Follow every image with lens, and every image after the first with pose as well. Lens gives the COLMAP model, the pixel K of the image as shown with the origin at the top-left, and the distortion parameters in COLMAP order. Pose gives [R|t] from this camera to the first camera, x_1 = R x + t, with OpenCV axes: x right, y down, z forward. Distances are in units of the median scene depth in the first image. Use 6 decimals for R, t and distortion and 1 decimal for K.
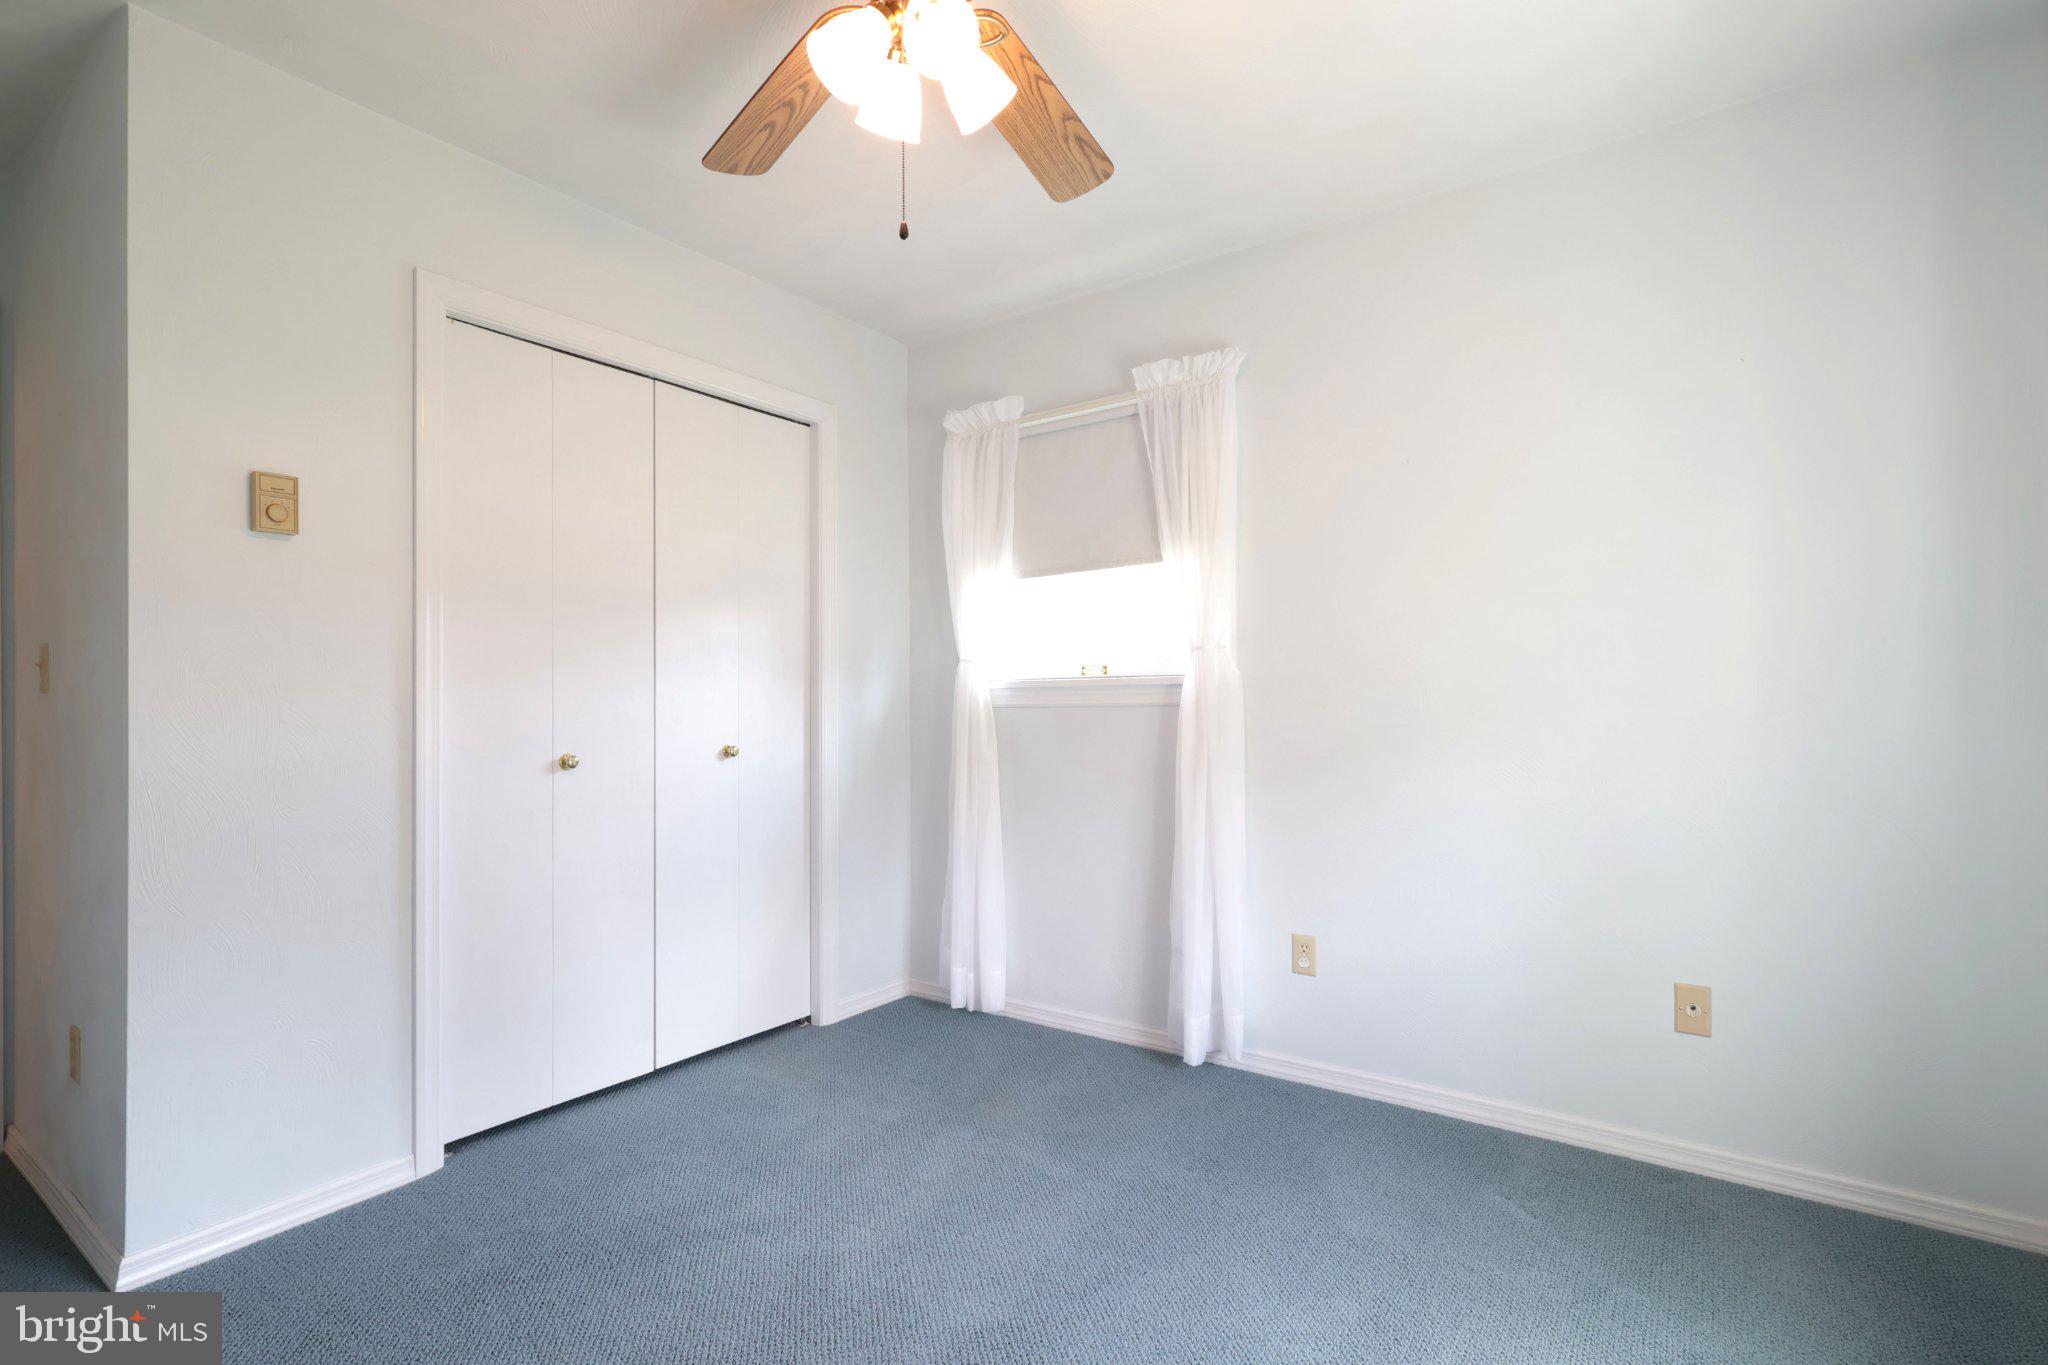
lens RADIAL K [[973.2, 0, 1023.2], [0, 973.2, 702.7], [0, 0, 1]] dist [-0.000655, -0.000009]
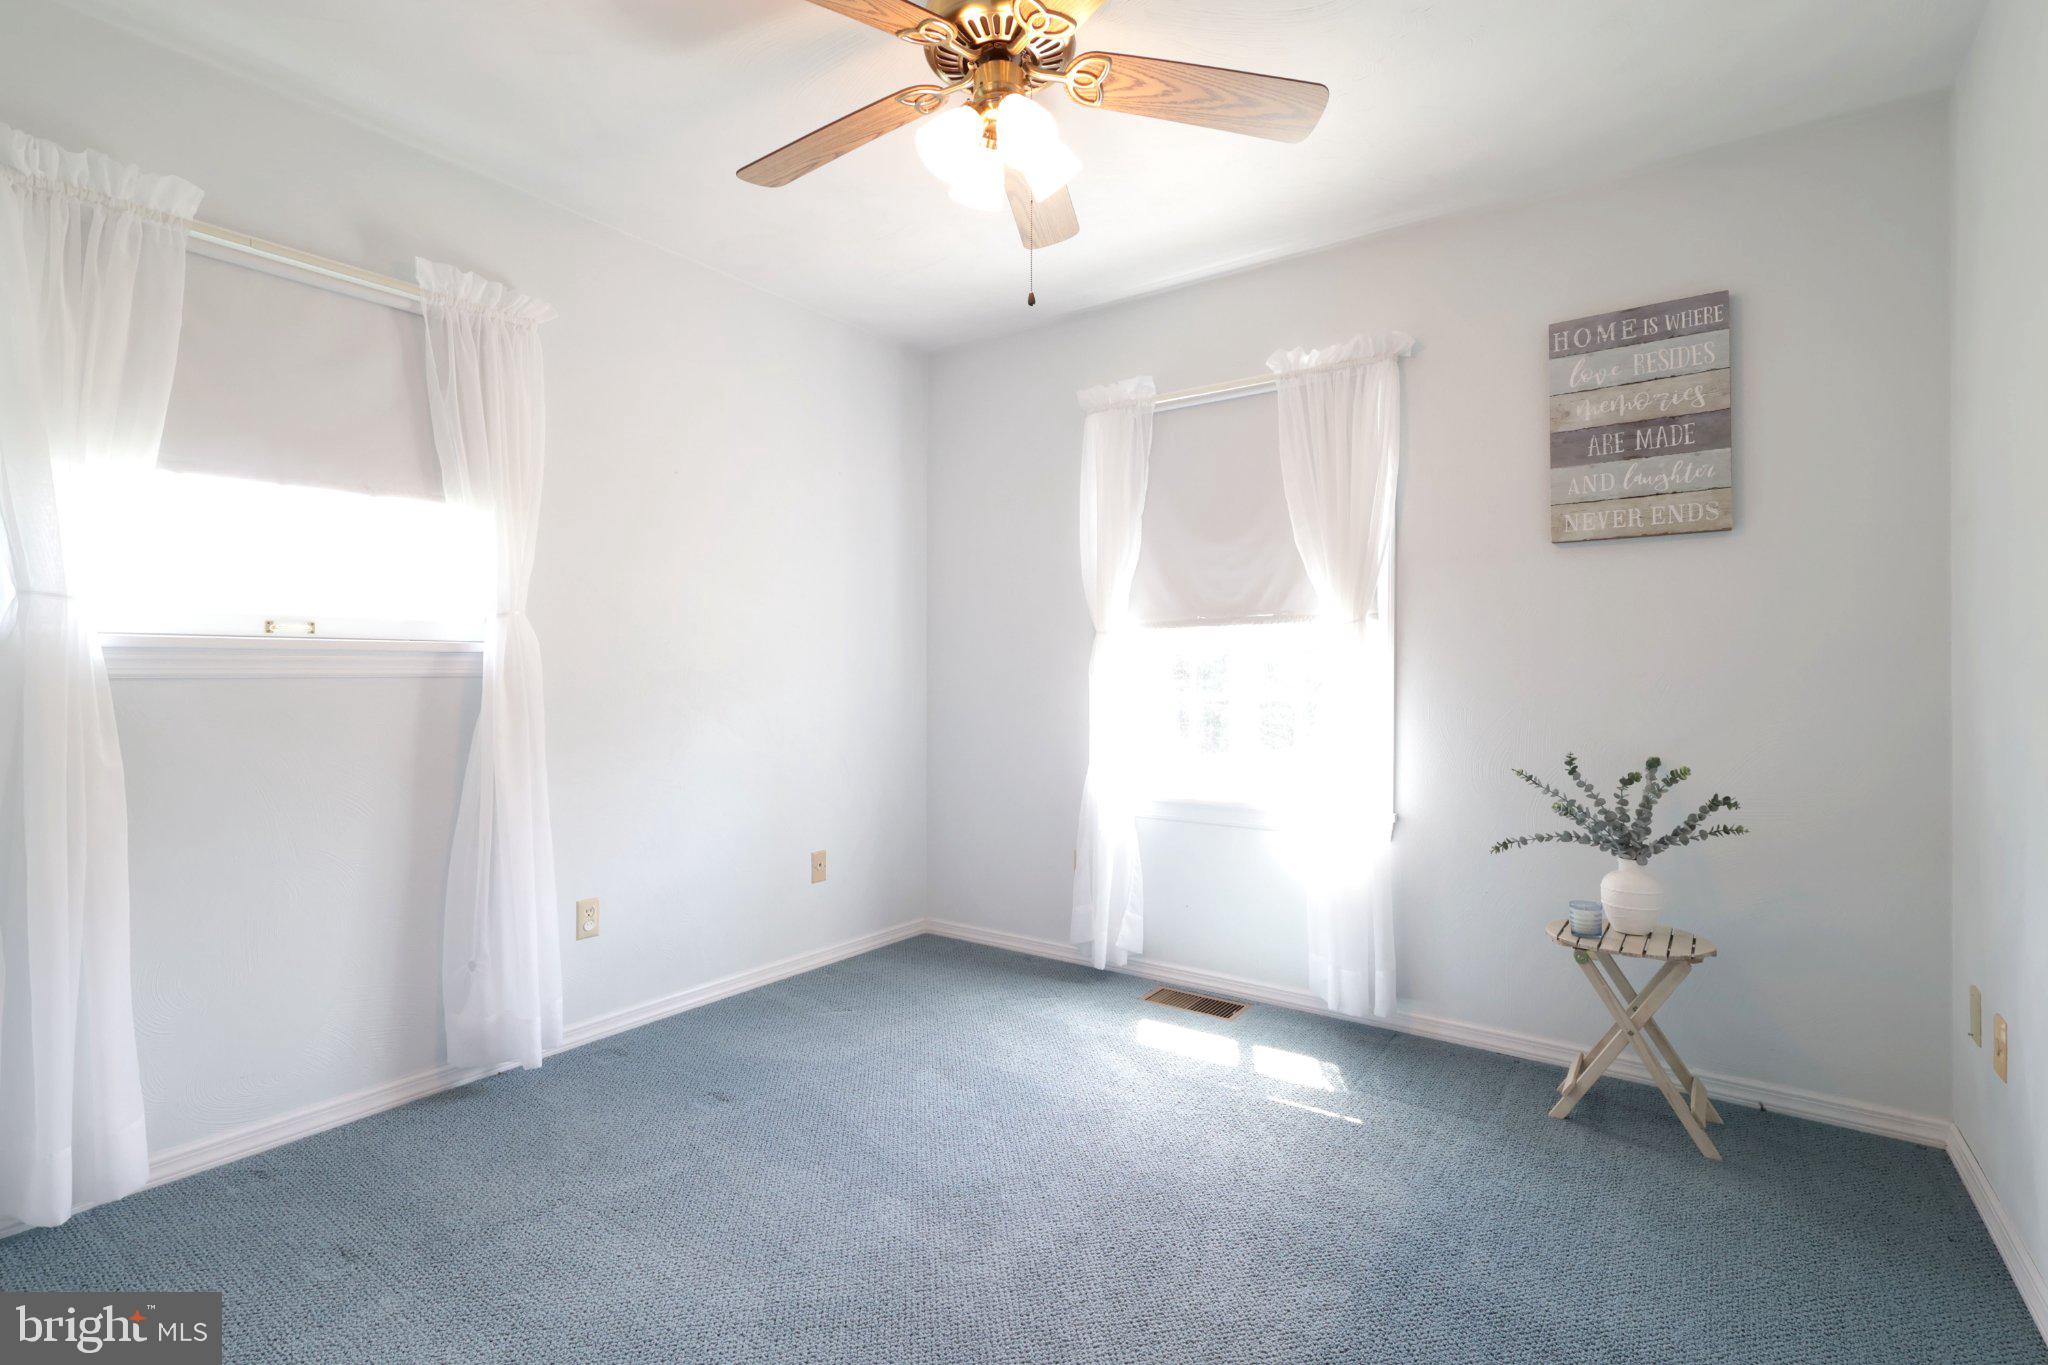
lens RADIAL K [[962.6, 0, 1027.8], [0, 962.6, 673.9], [0, 0, 1]] dist [-0.000481, 0.000009]
pose [[-0.007974, 0.006803, 0.999945, -0.685305], [-0.002009, 0.999975, -0.006819, 0.004920], [-0.999966, -0.002063, -0.007960, 0.502381]]
